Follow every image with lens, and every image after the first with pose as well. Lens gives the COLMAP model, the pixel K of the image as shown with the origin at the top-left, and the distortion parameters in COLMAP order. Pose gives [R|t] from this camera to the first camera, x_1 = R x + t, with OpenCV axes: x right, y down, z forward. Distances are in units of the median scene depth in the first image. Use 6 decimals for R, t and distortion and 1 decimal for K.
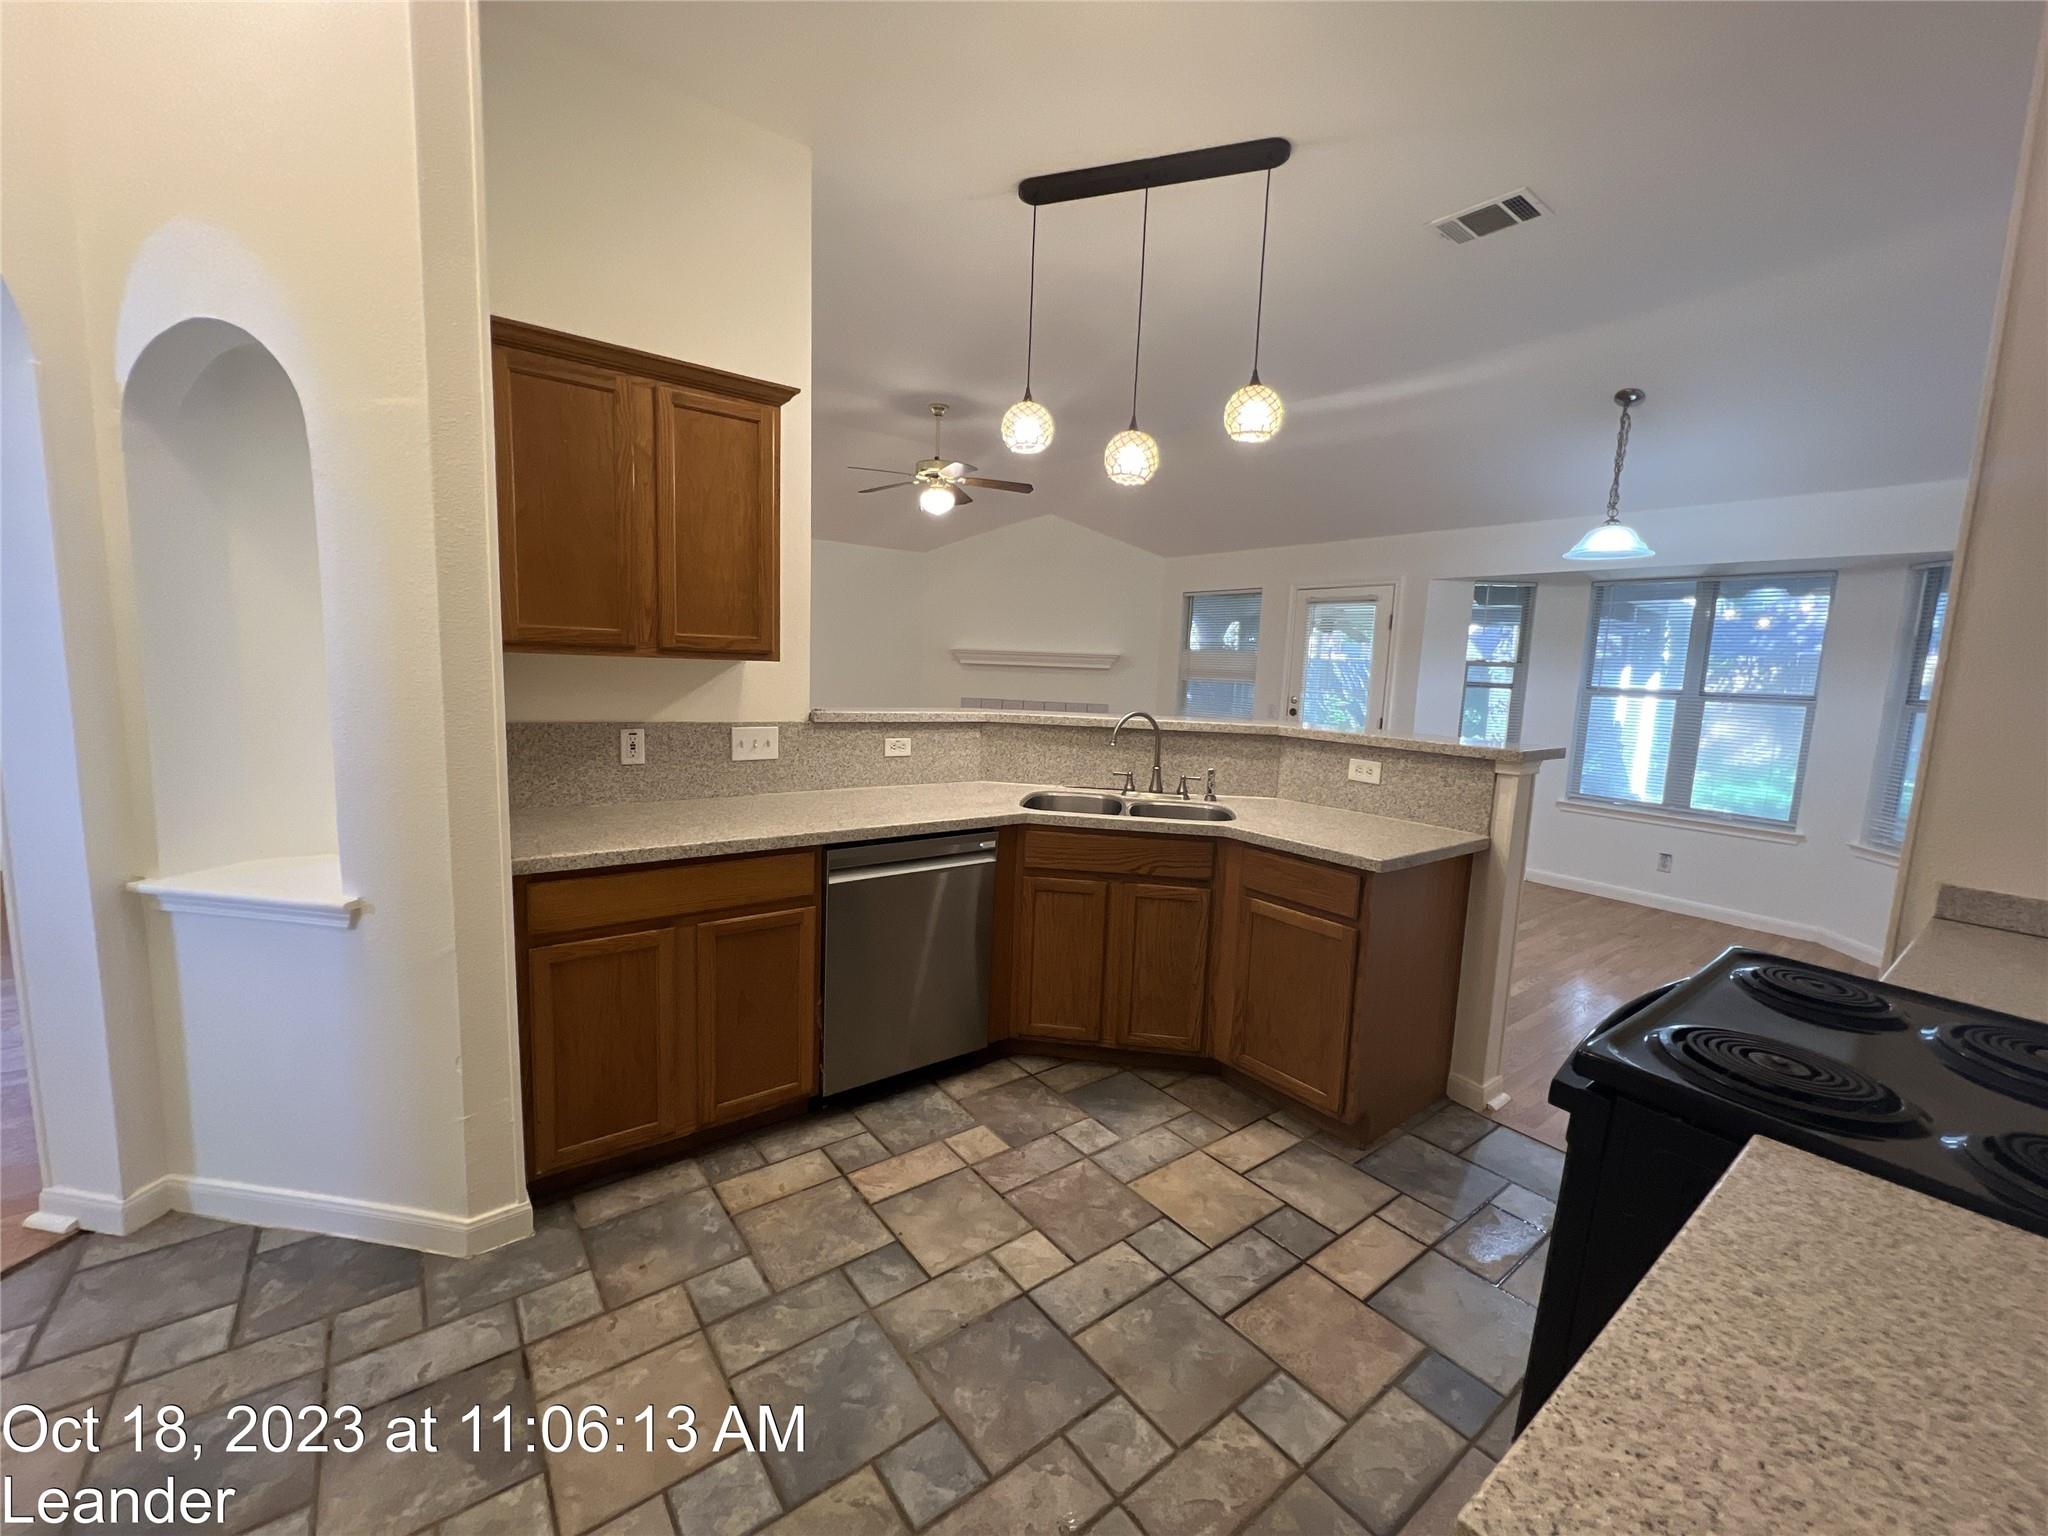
lens RADIAL K [[822.1, 0, 1018.3], [0, 822.1, 764.3], [0, 0, 1]] dist [-0.000904, 0.000456]
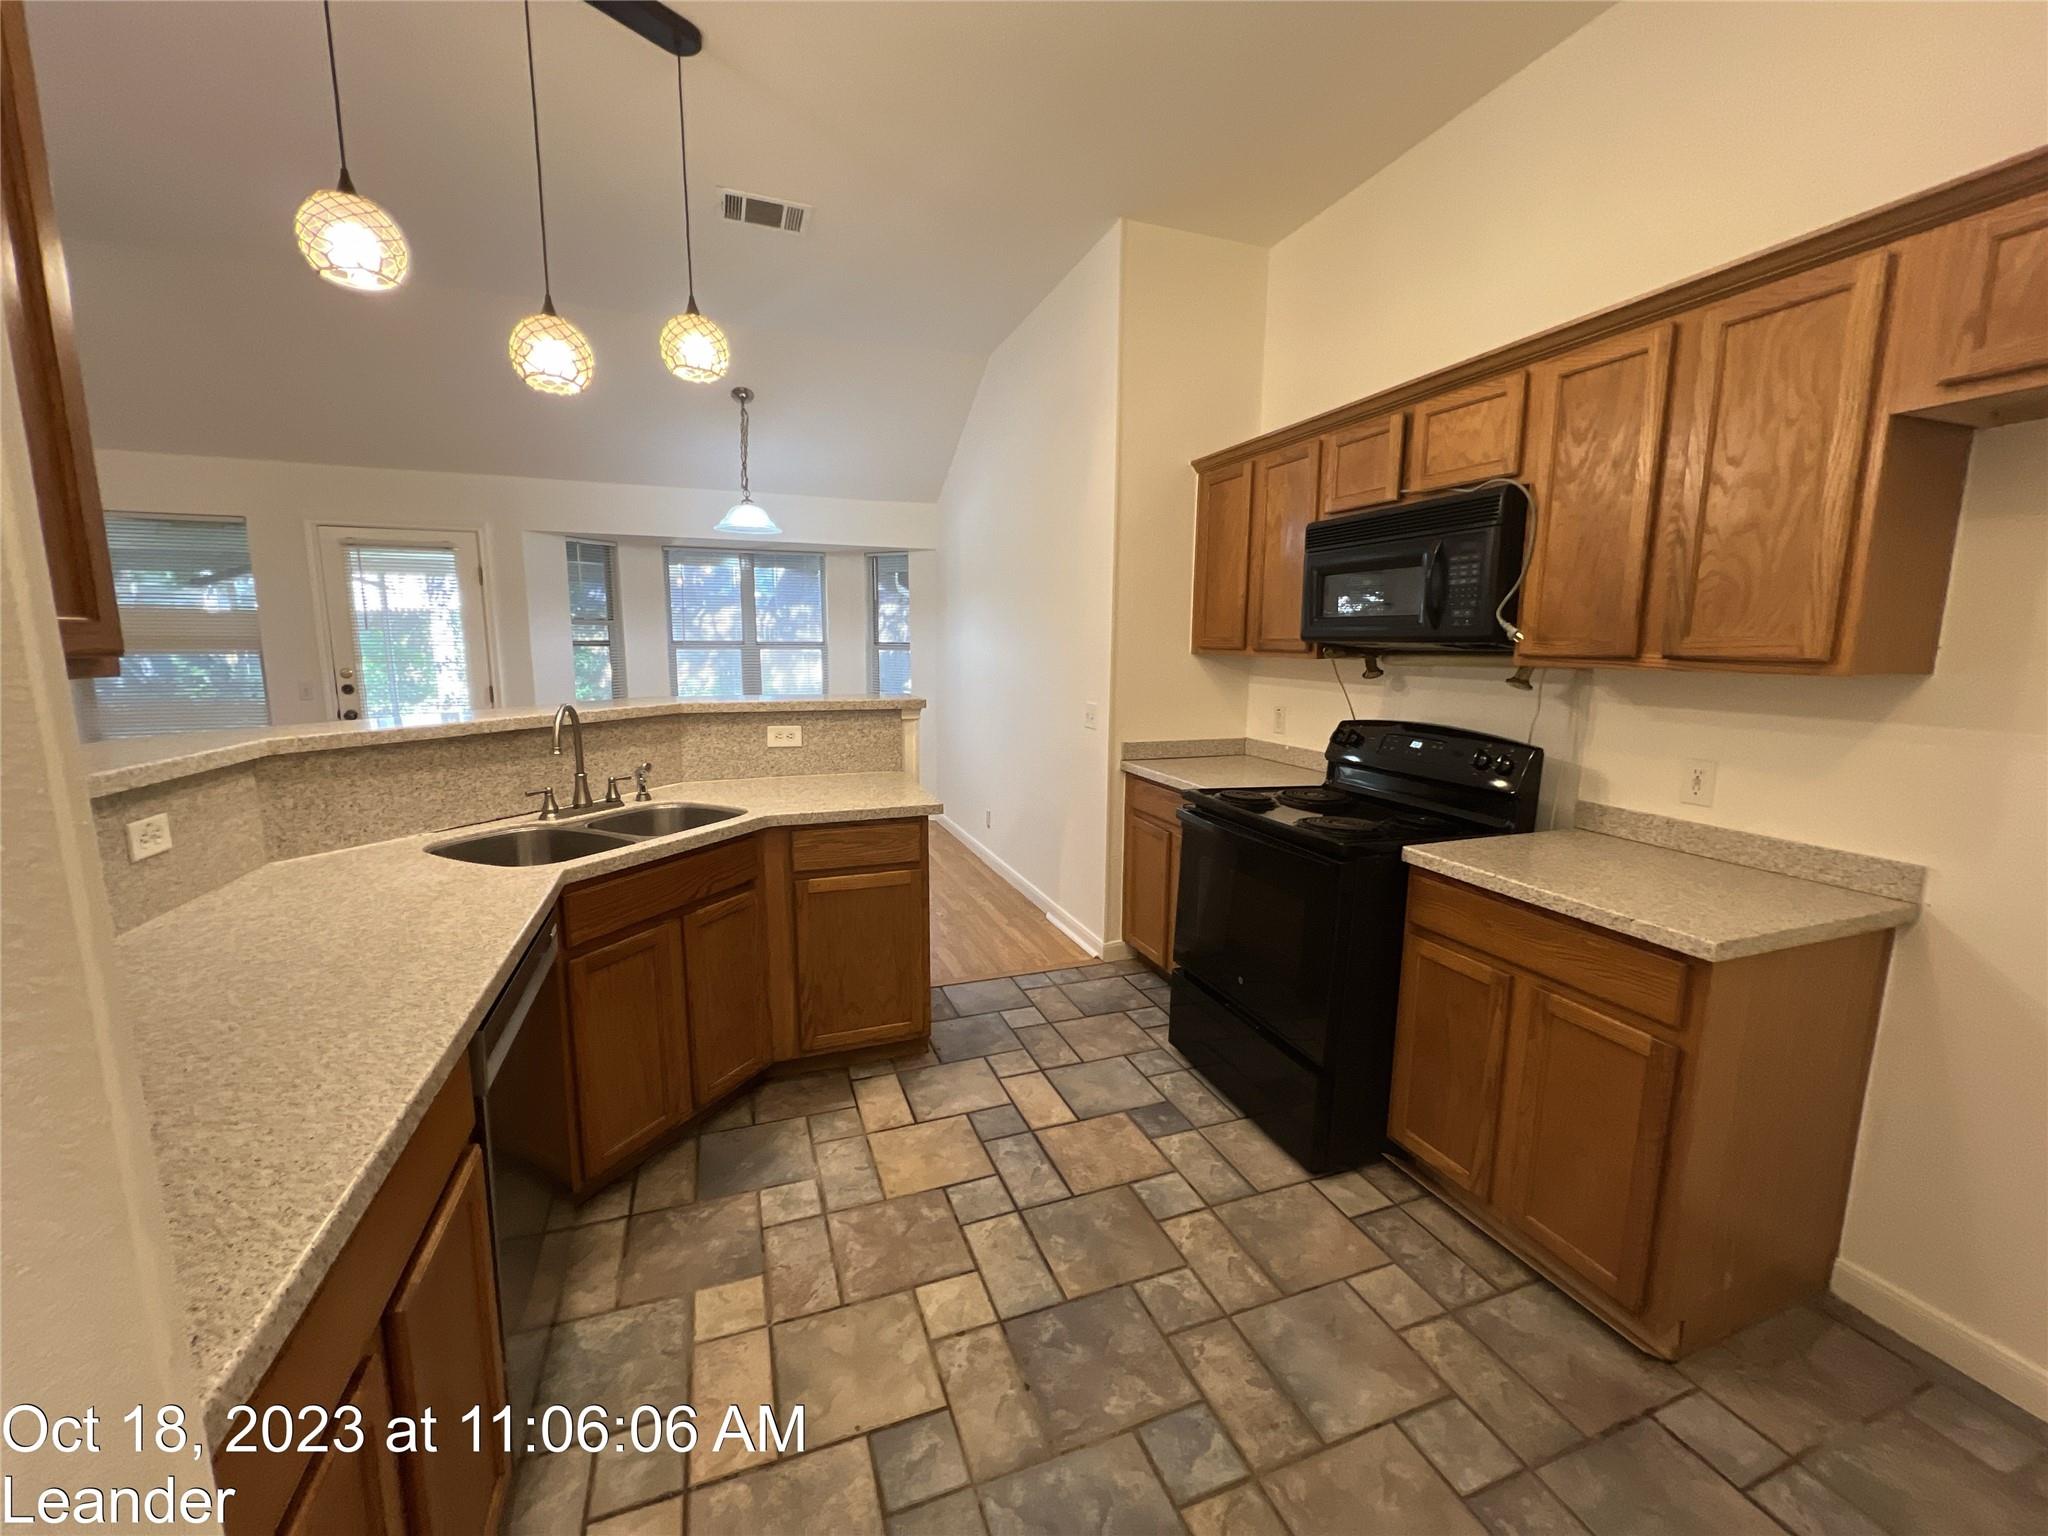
lens RADIAL K [[822.1, 0, 1024.3], [0, 822.1, 765.3], [0, 0, 1]] dist [-0.000904, 0.000456]
pose [[0.290027, -0.183161, 0.939328, -0.500374], [0.122448, 0.980550, 0.153392, -0.082706], [-0.949153, 0.070531, 0.306814, 0.424824]]
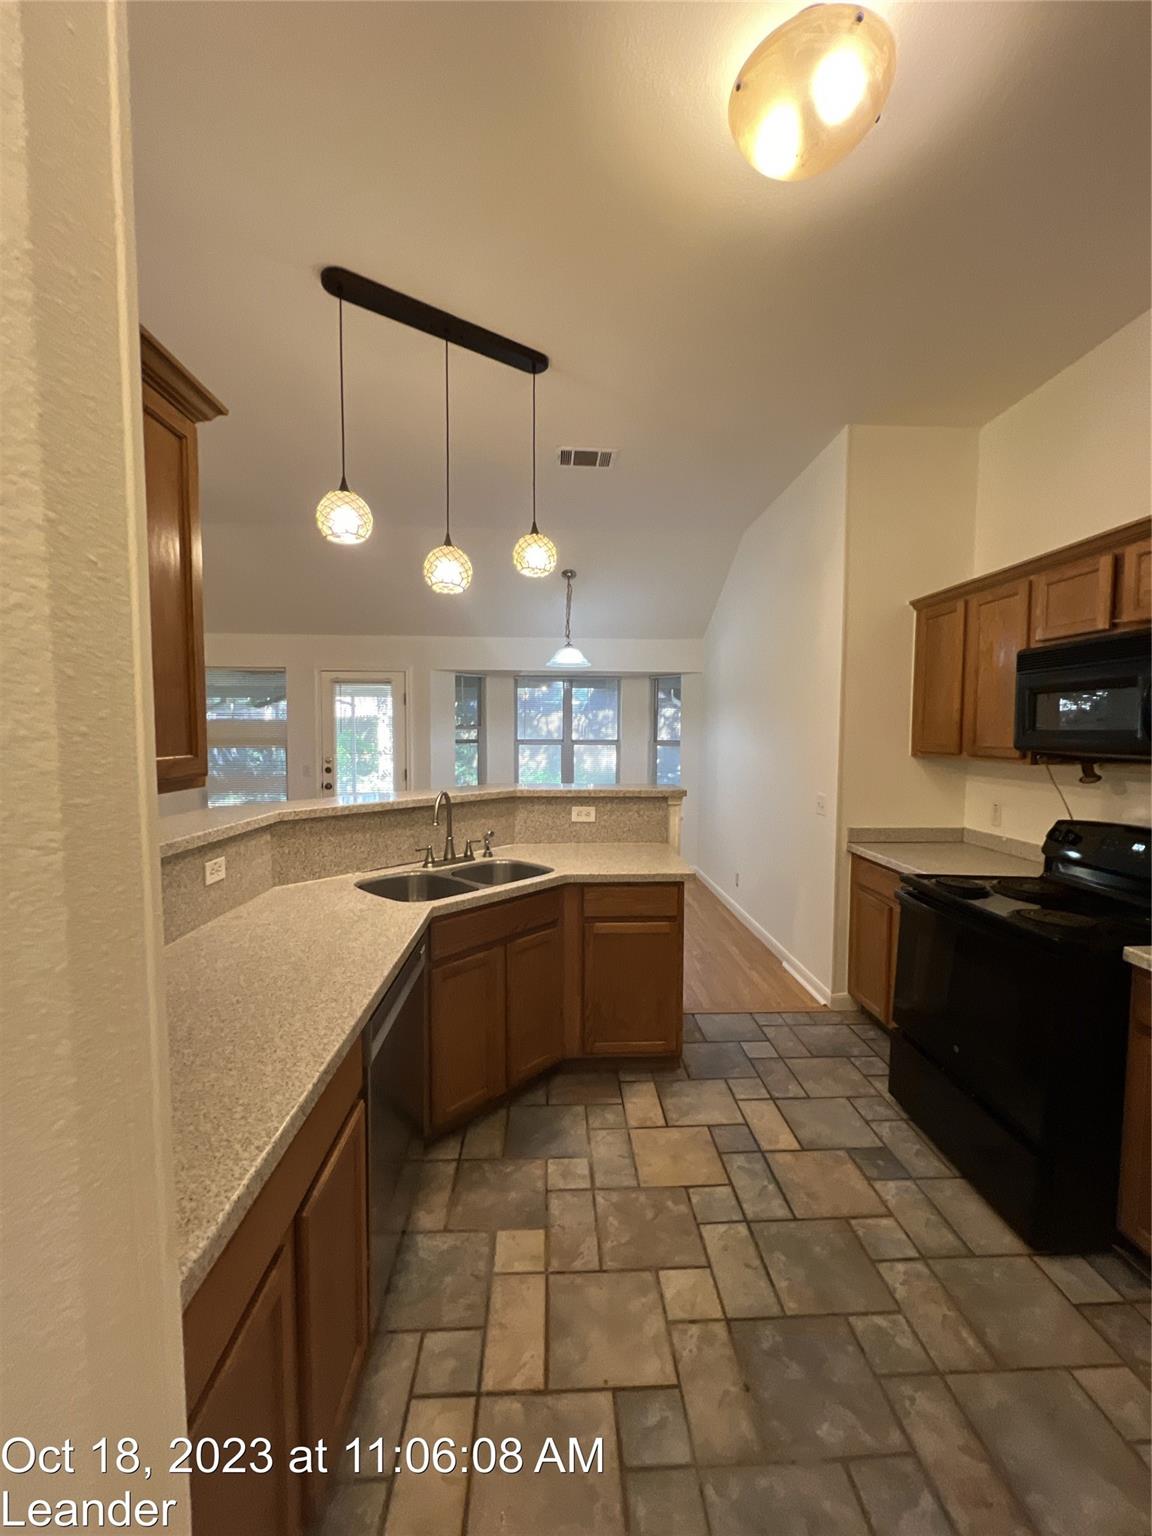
lens RADIAL K [[616.6, 0, 578.9], [0, 616.6, 765.8], [0, 0, 1]] dist [-0.000904, 0.000456]
pose [[0.565187, -0.085404, 0.820530, -0.492228], [0.120086, 0.992550, 0.020592, -0.105795], [-0.816176, 0.086896, 0.571233, 0.407526]]
